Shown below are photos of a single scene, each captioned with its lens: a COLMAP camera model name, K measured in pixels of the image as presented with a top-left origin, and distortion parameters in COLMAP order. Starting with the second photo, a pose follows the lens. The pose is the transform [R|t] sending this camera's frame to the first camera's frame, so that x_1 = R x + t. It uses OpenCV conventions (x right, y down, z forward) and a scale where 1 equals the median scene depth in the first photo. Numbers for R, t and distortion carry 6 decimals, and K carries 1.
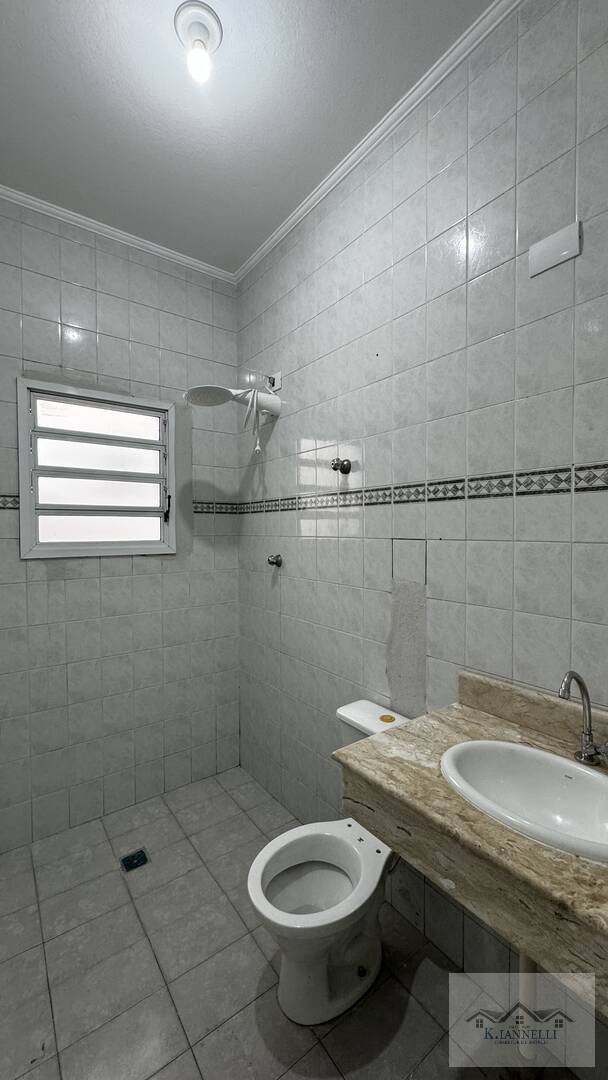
lens RADIAL K [[428.2, 0, 305.4], [0, 428.2, 541.5], [0, 0, 1]] dist [-0.001128, 0.000488]
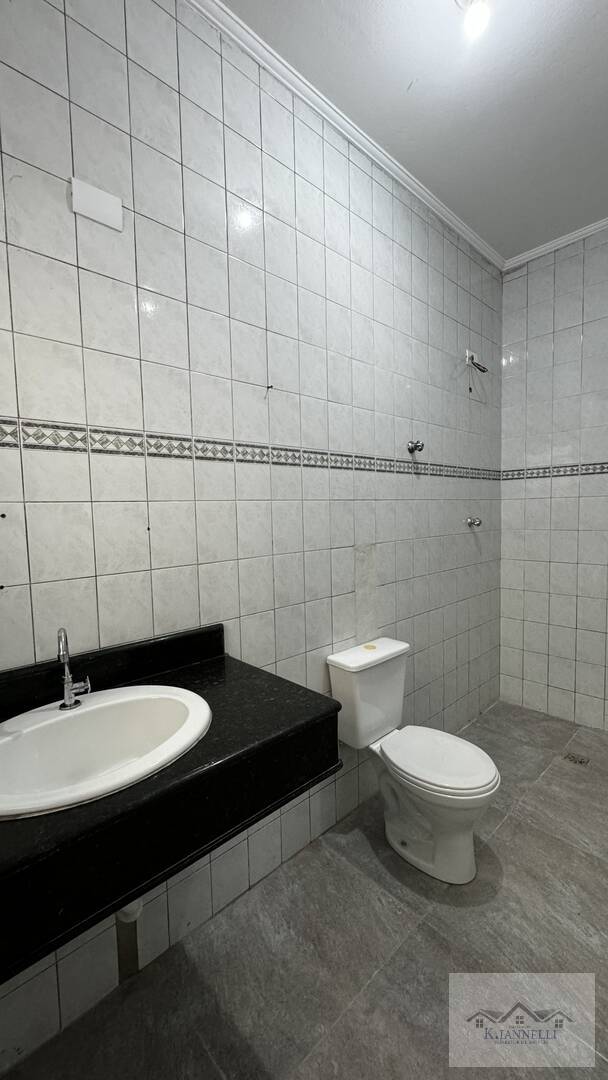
lens RADIAL K [[428.2, 0, 306.3], [0, 428.2, 531.1], [0, 0, 1]] dist [-0.001128, 0.000488]
pose [[-0.125167, -0.090266, 0.988021, -0.809477], [0.016418, 0.995528, 0.093032, -0.027060], [-0.992000, 0.027866, -0.123125, 1.078966]]
